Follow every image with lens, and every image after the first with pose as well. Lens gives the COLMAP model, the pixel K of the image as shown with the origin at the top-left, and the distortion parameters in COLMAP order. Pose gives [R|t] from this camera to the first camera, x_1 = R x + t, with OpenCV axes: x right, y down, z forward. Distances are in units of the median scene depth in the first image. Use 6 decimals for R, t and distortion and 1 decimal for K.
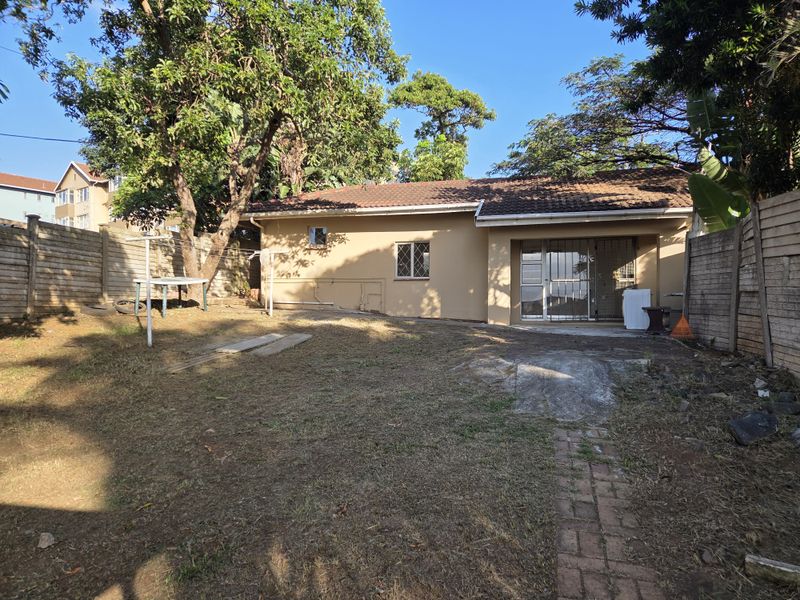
lens RADIAL K [[531.3, 0, 401.5], [0, 531.3, 312.6], [0, 0, 1]] dist [0.090275, -0.074507]
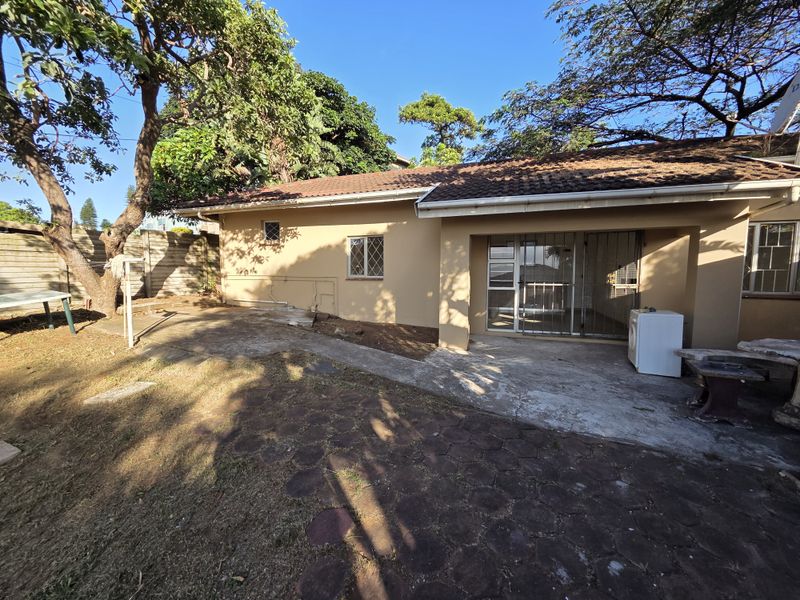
lens RADIAL K [[321.6, 0, 400.9], [0, 321.6, 298.1], [0, 0, 1]] dist [0.001316, 0.000132]
pose [[0.995112, 0.006910, -0.098508, 0.132920], [0.001498, 0.996378, 0.085021, -0.076787], [0.098739, -0.084753, 0.991498, 0.473458]]
